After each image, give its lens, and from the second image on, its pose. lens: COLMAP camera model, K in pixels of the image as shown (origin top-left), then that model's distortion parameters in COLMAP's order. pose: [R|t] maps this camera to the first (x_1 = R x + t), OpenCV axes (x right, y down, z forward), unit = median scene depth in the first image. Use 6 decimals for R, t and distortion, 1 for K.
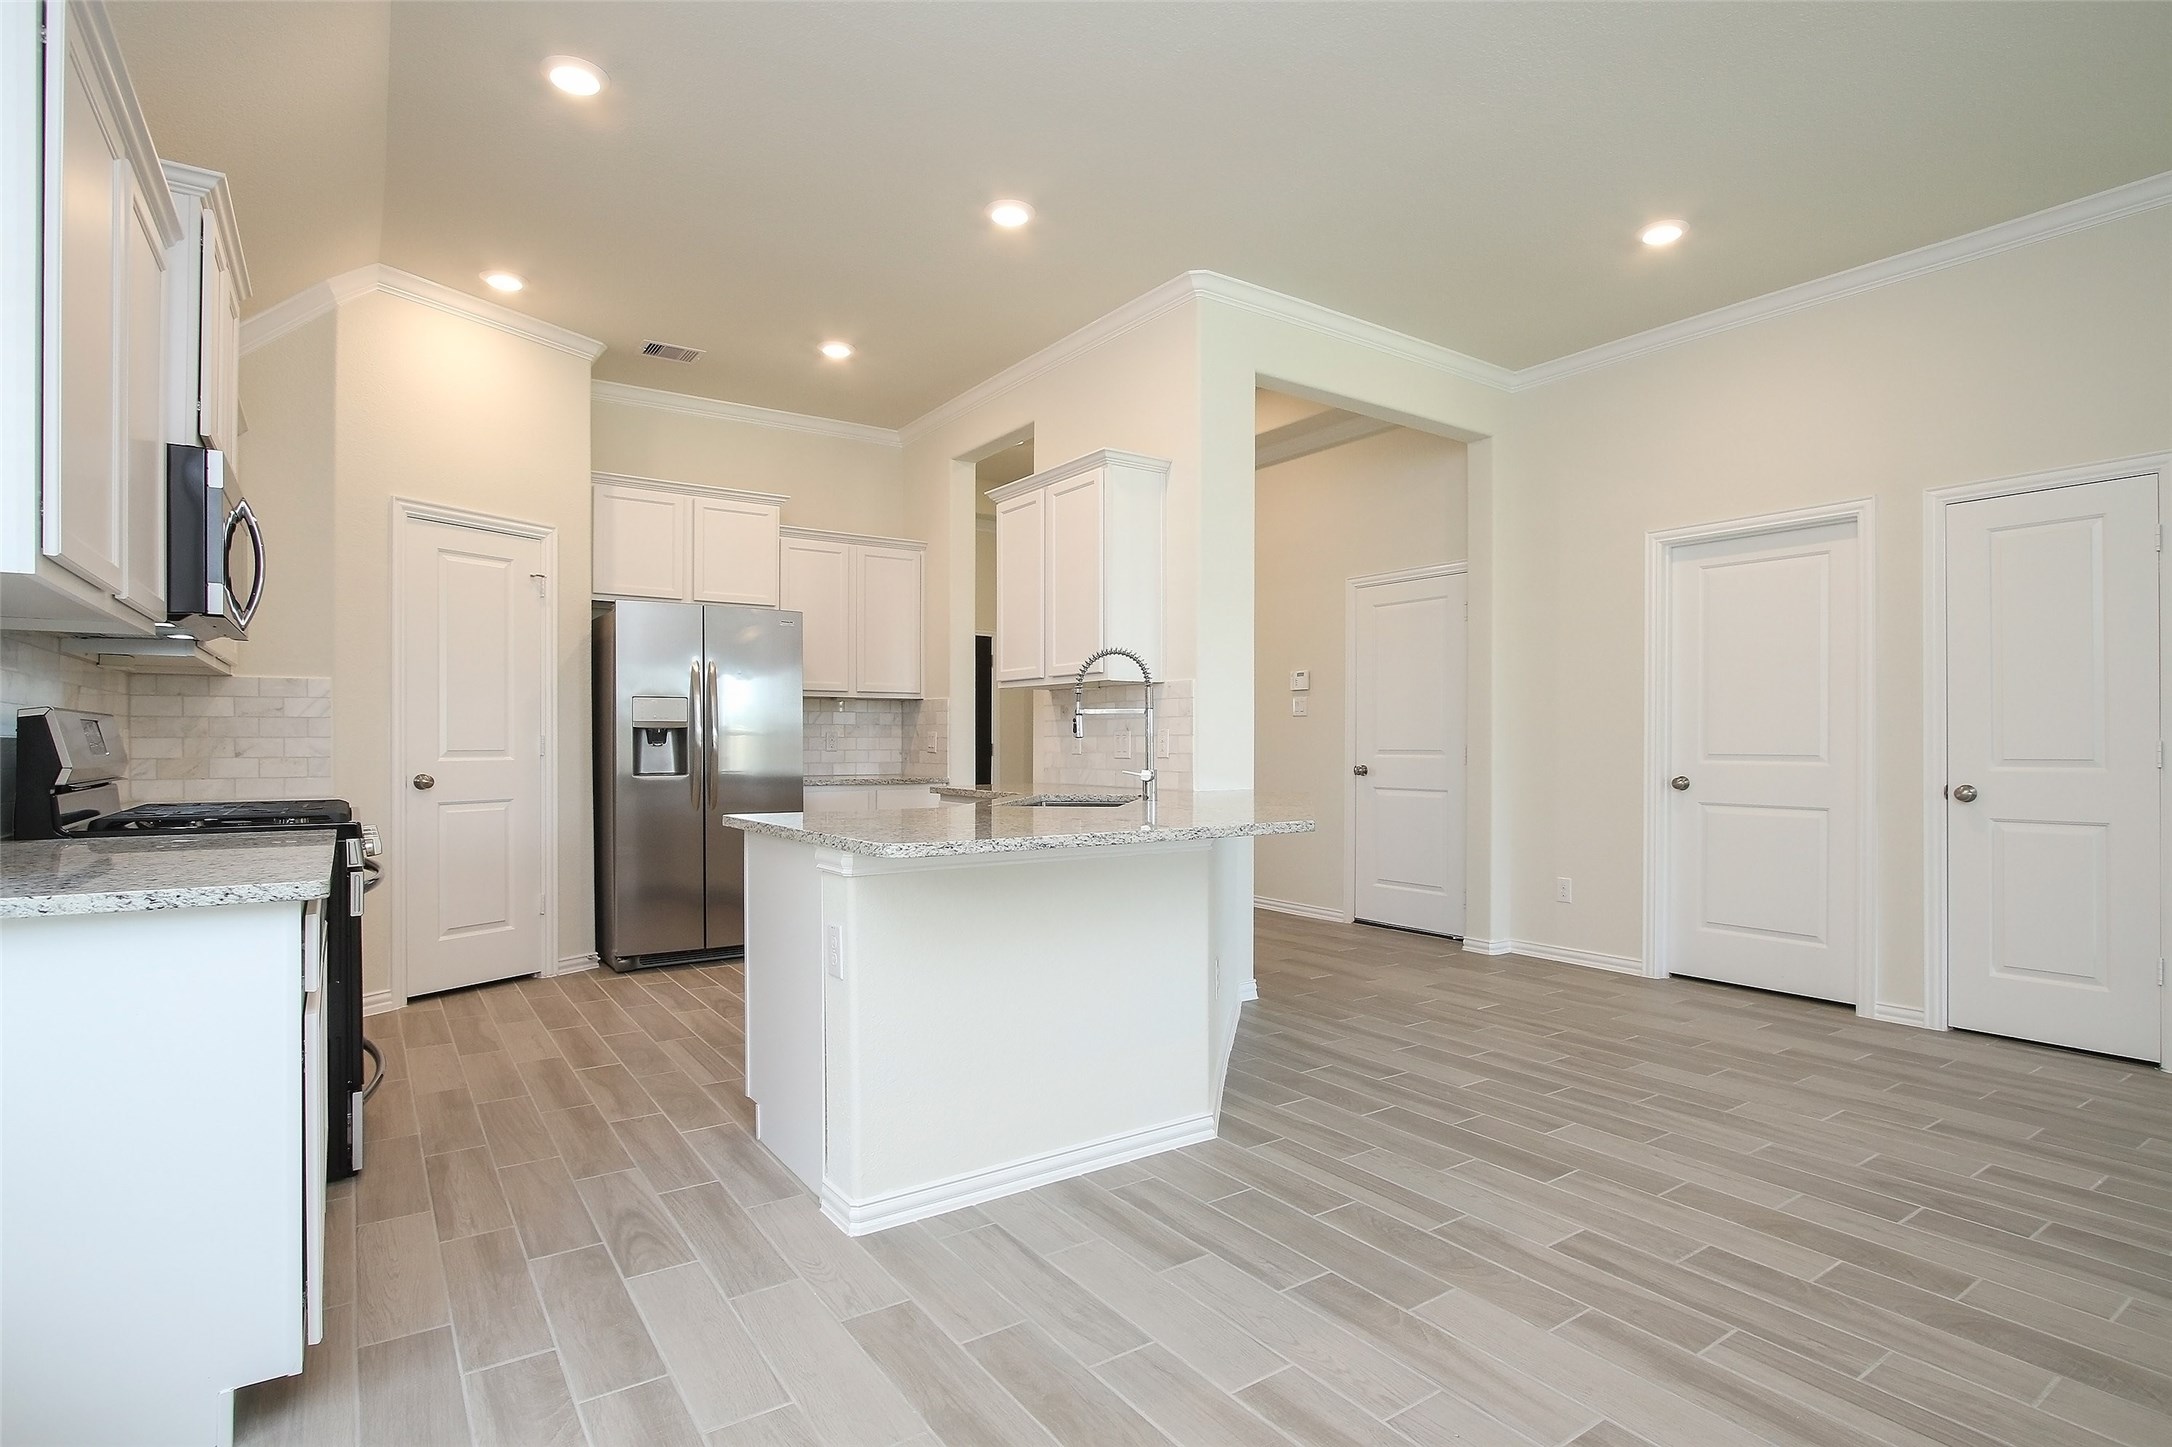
lens RADIAL K [[1077.8, 0, 1087.1], [0, 1077.8, 744.4], [0, 0, 1]] dist [-0.014966, 0.000446]
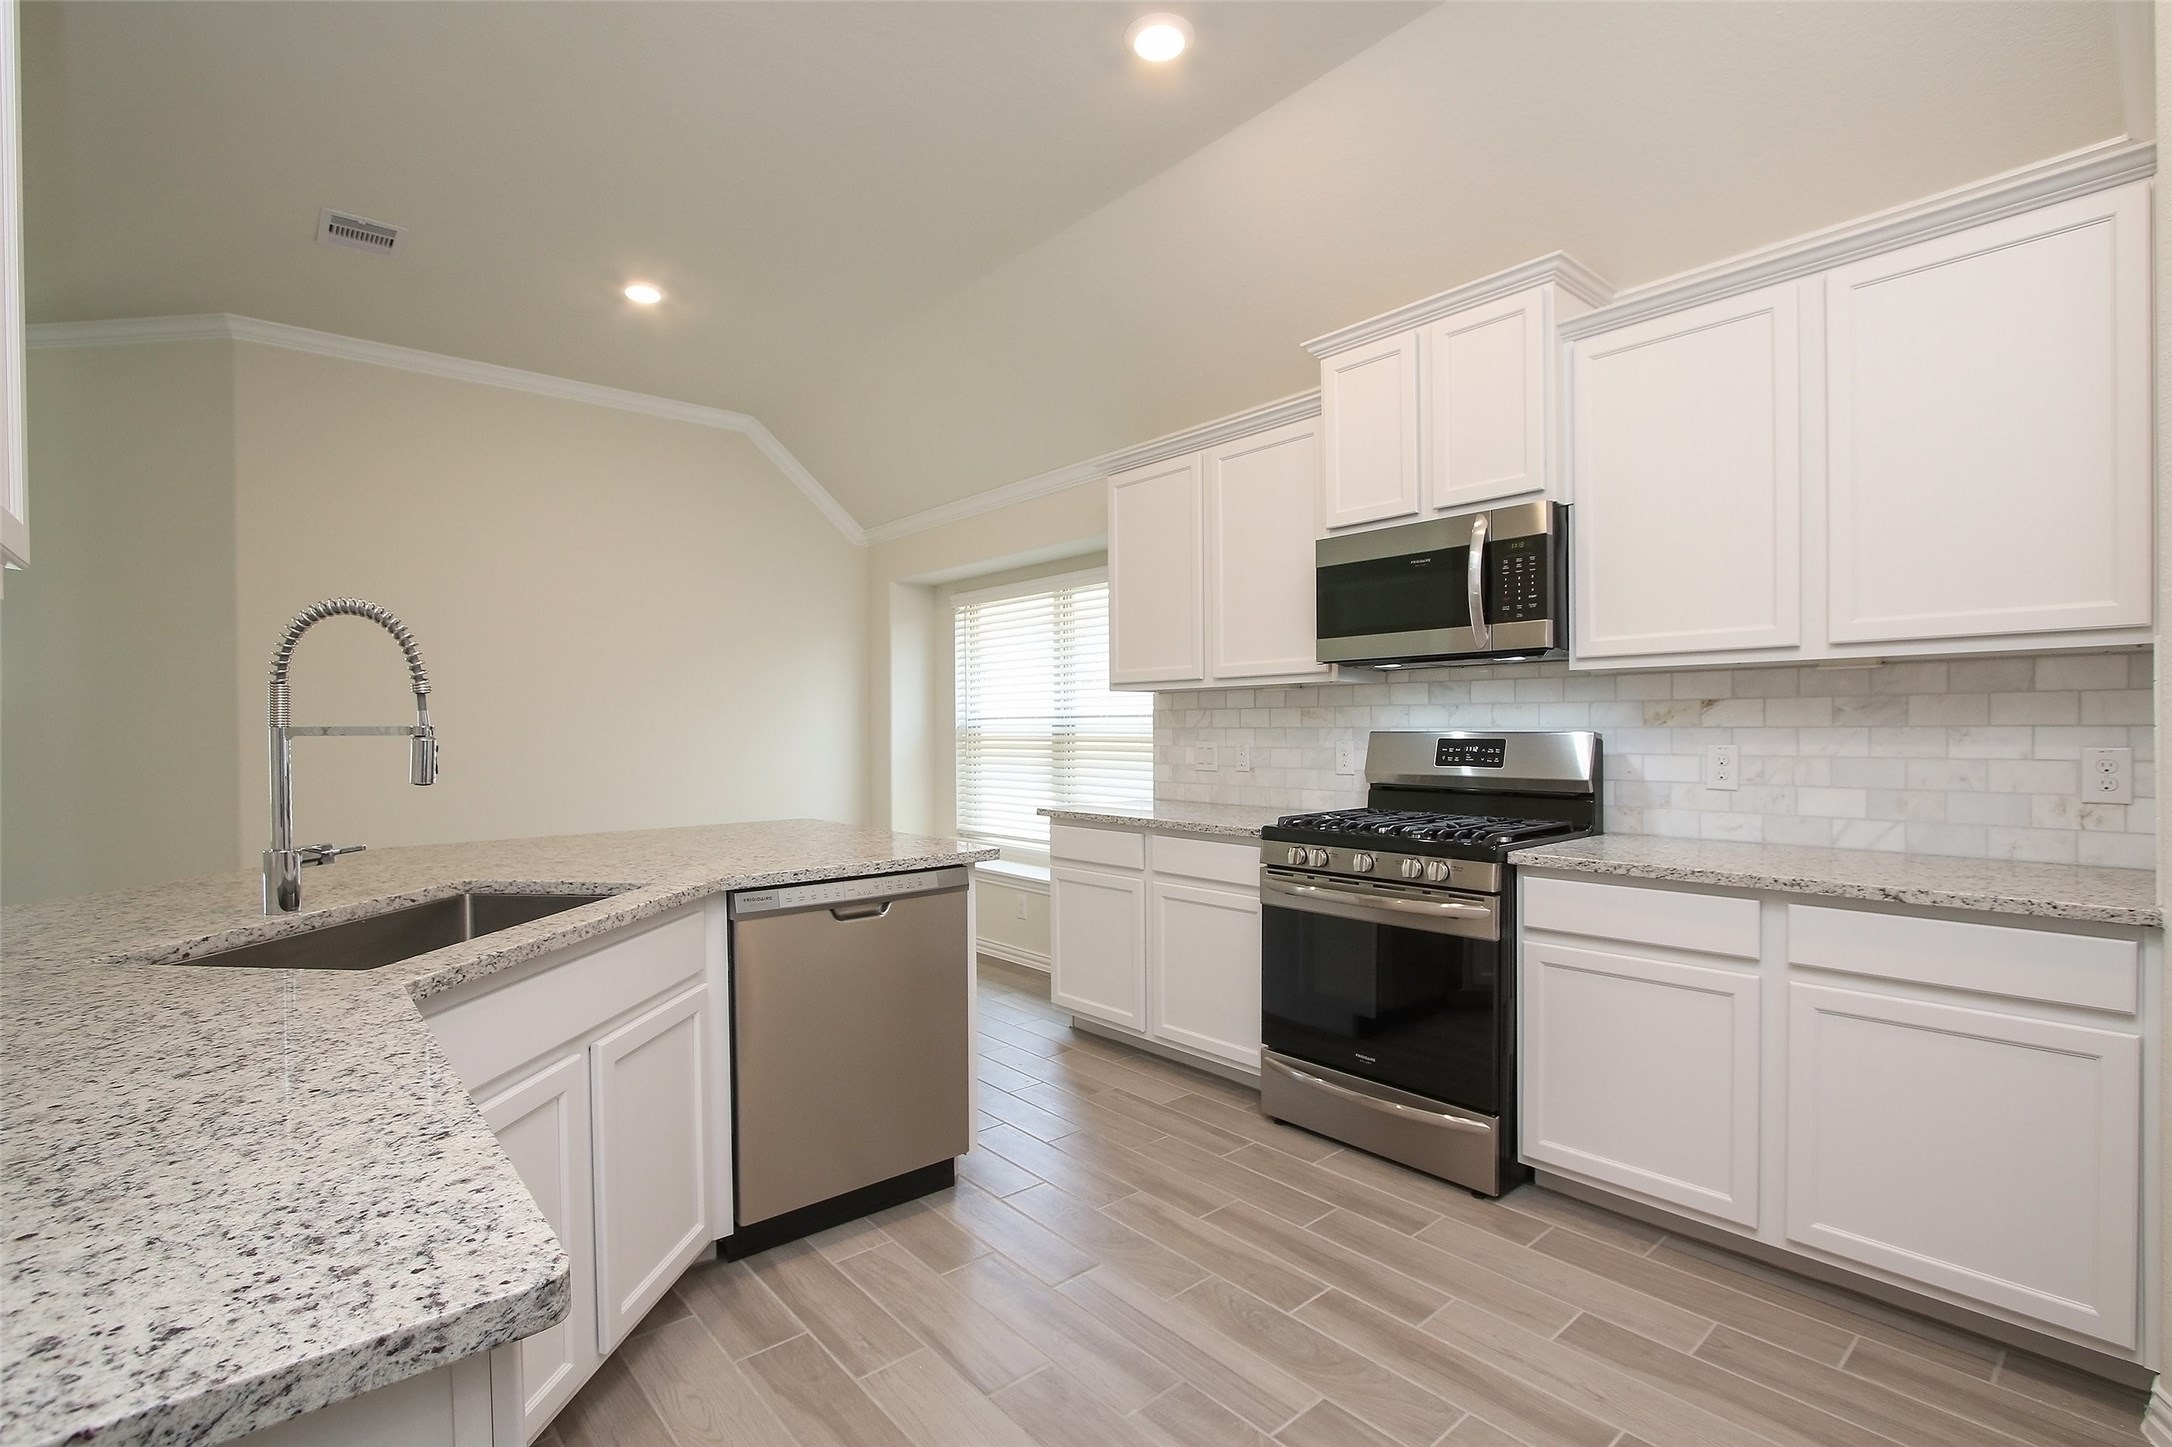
lens RADIAL K [[990.6, 0, 1087.4], [0, 990.6, 739.5], [0, 0, 1]] dist [-0.023005, 0.006997]
pose [[-0.993633, 0.008939, -0.112312, -0.221306], [0.006799, 0.999788, 0.019419, -0.029255], [0.112462, 0.018532, -0.993483, 1.280644]]
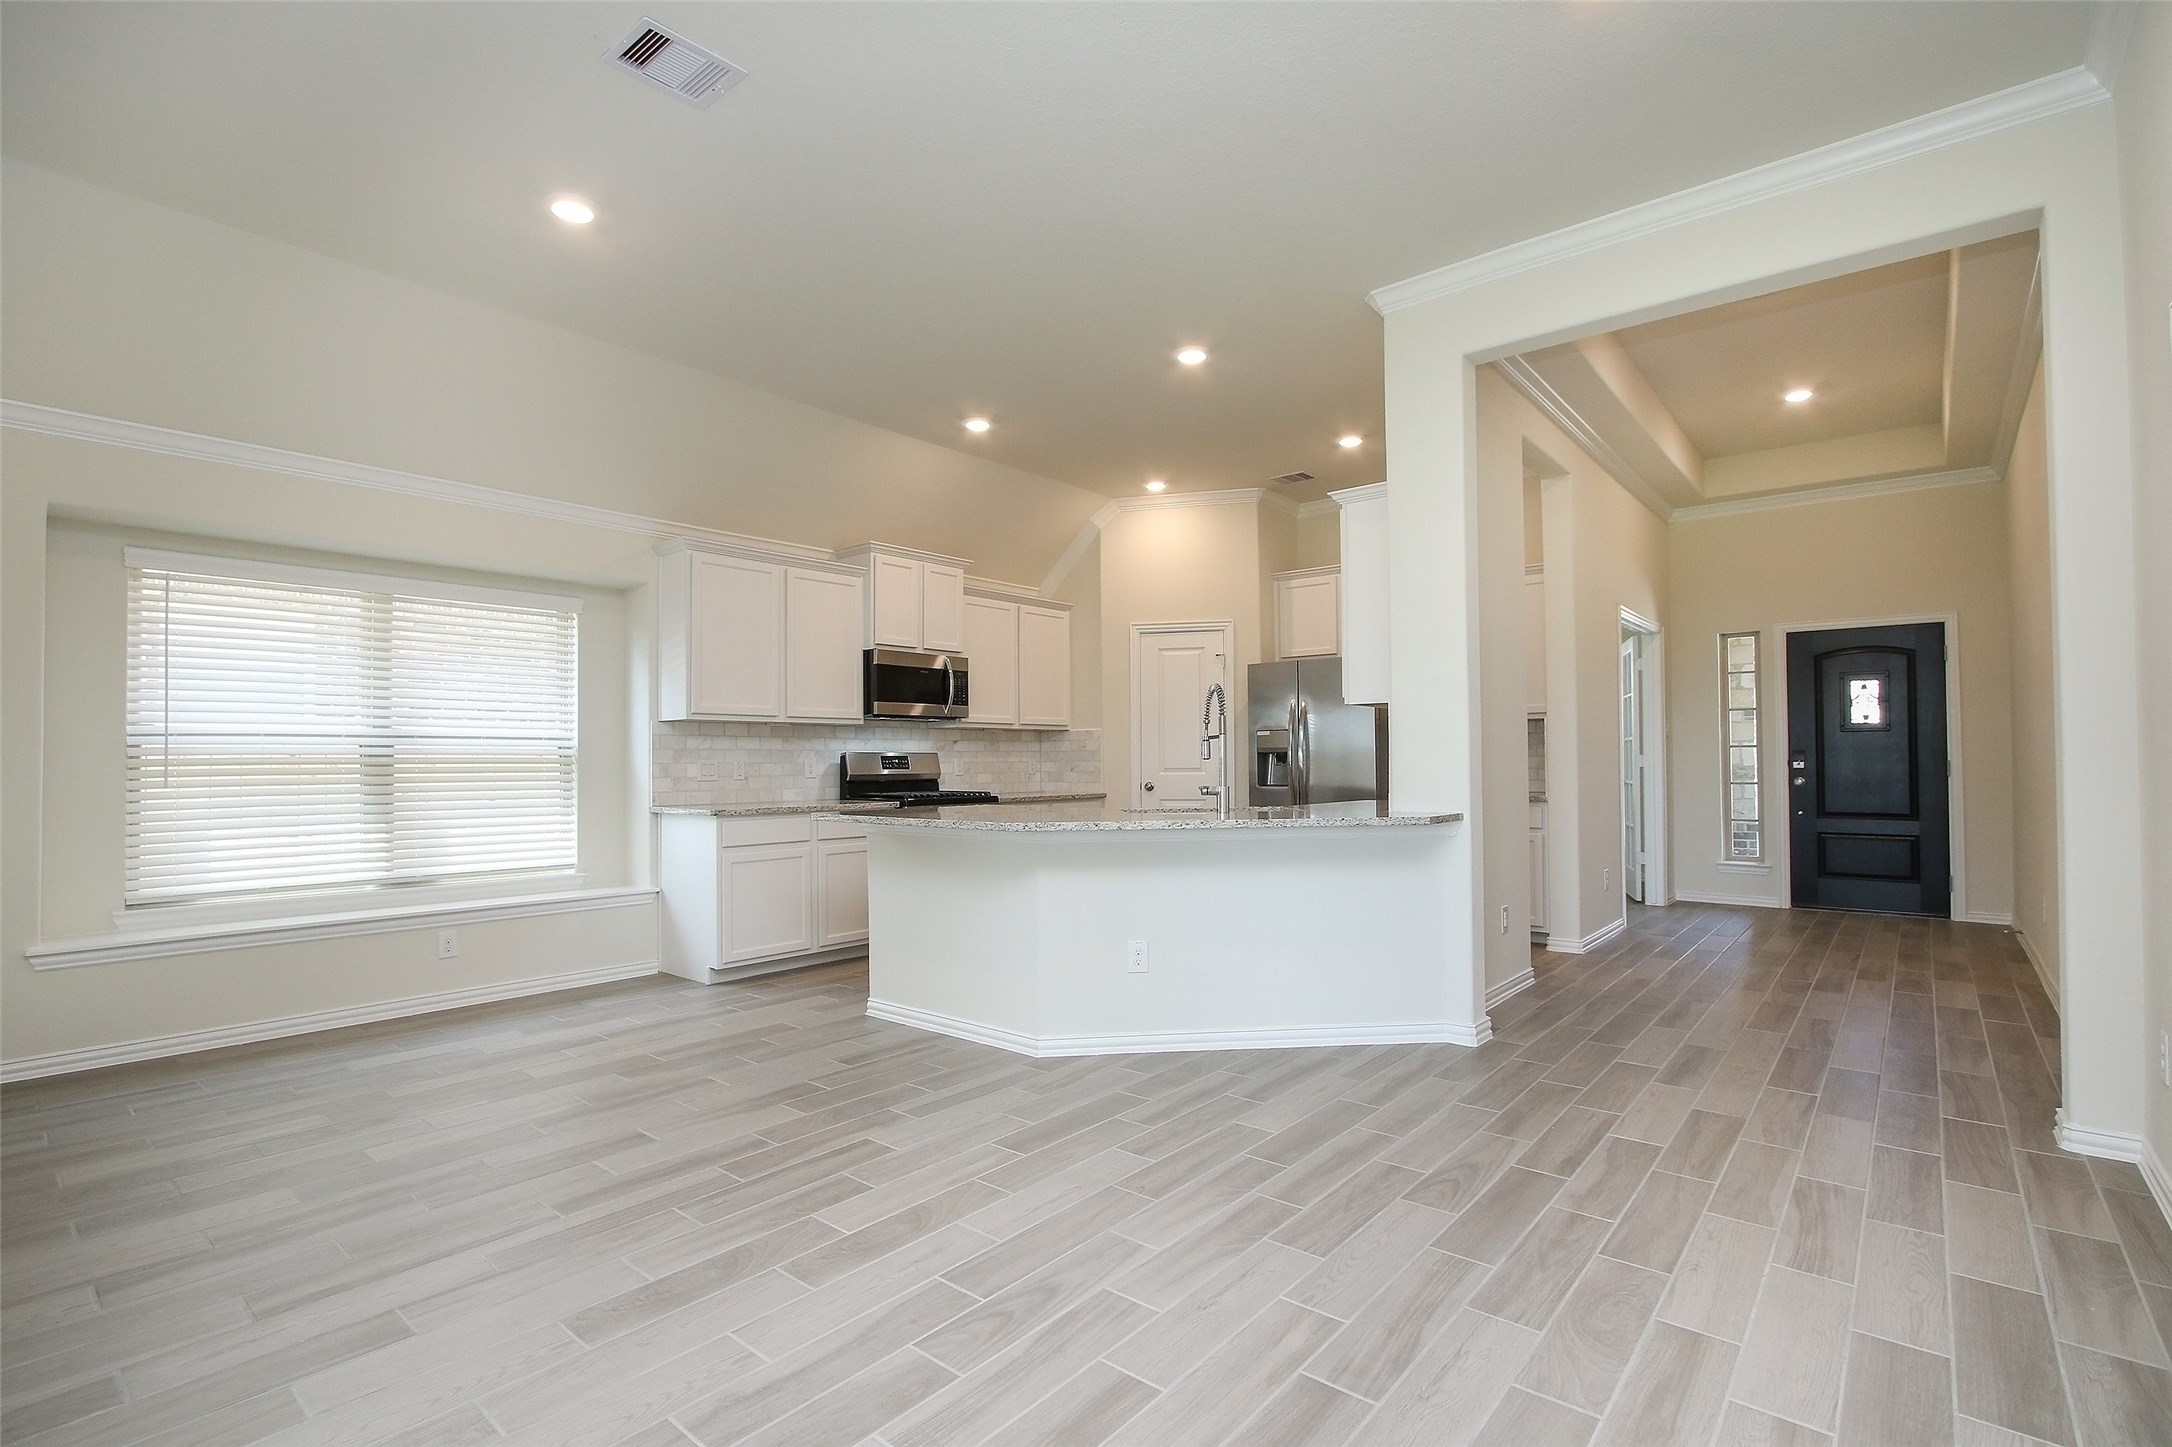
lens RADIAL K [[990.6, 0, 1087.4], [0, 990.6, 739.5], [0, 0, 1]] dist [-0.023005, 0.006997]
pose [[0.266743, -0.025837, -0.963421, 0.908250], [0.003505, 0.999660, -0.025838, 0.000525], [0.963761, 0.003516, 0.266743, 0.495580]]
